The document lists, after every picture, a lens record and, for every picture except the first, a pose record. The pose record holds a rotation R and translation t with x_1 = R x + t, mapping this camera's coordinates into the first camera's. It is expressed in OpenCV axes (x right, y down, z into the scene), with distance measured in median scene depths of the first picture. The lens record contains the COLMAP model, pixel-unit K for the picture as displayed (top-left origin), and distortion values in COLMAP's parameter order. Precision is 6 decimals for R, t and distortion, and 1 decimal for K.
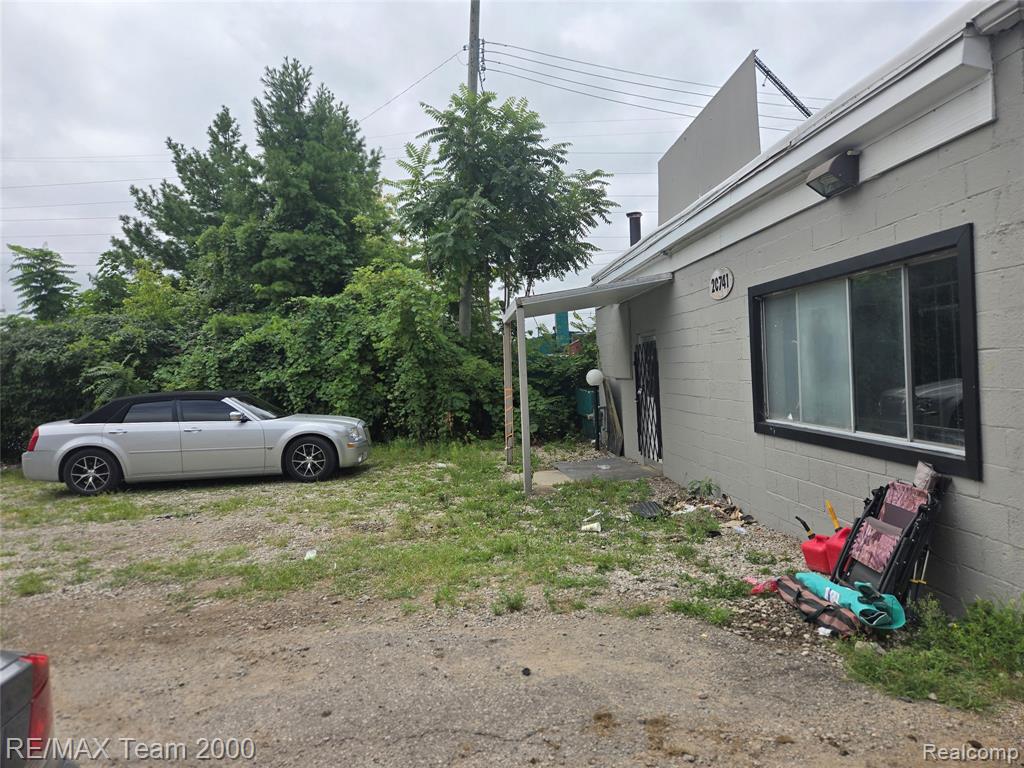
lens RADIAL K [[688.1, 0, 511.0], [0, 688.1, 378.3], [0, 0, 1]] dist [0.048864, -0.038051]
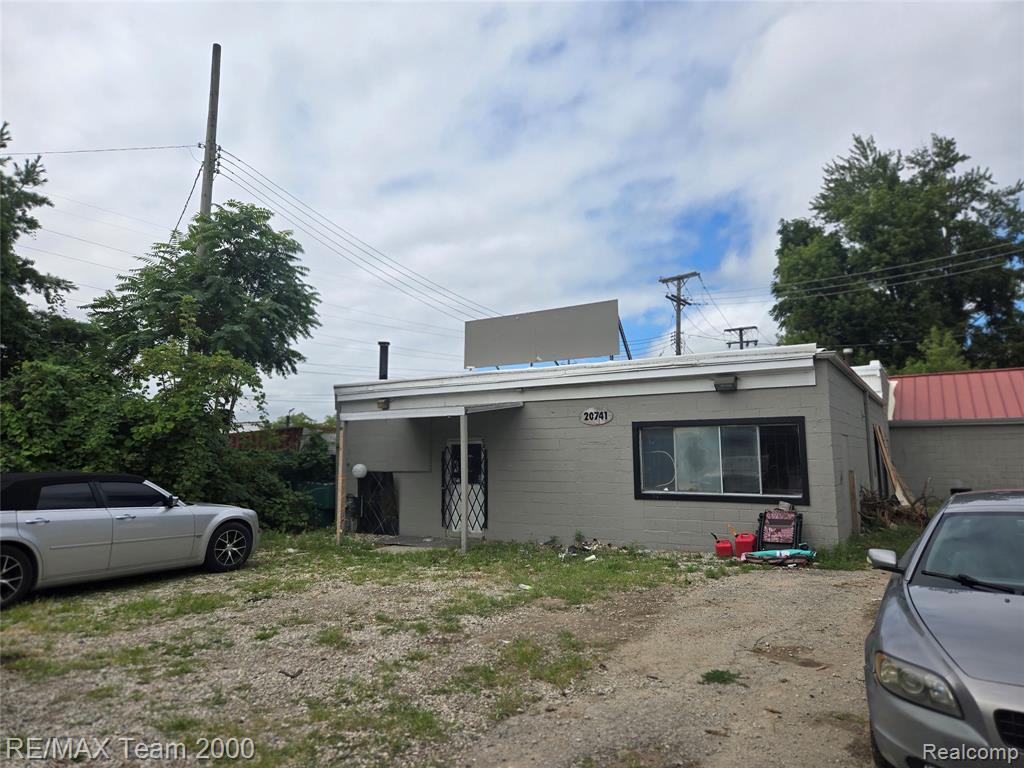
lens RADIAL K [[688.1, 0, 504.5], [0, 688.1, 364.6], [0, 0, 1]] dist [0.048864, -0.038051]
pose [[0.582351, 0.155441, 0.797938, -2.344953], [-0.010885, 0.982952, -0.183539, 0.111444], [-0.812865, 0.098198, 0.574115, 0.301531]]
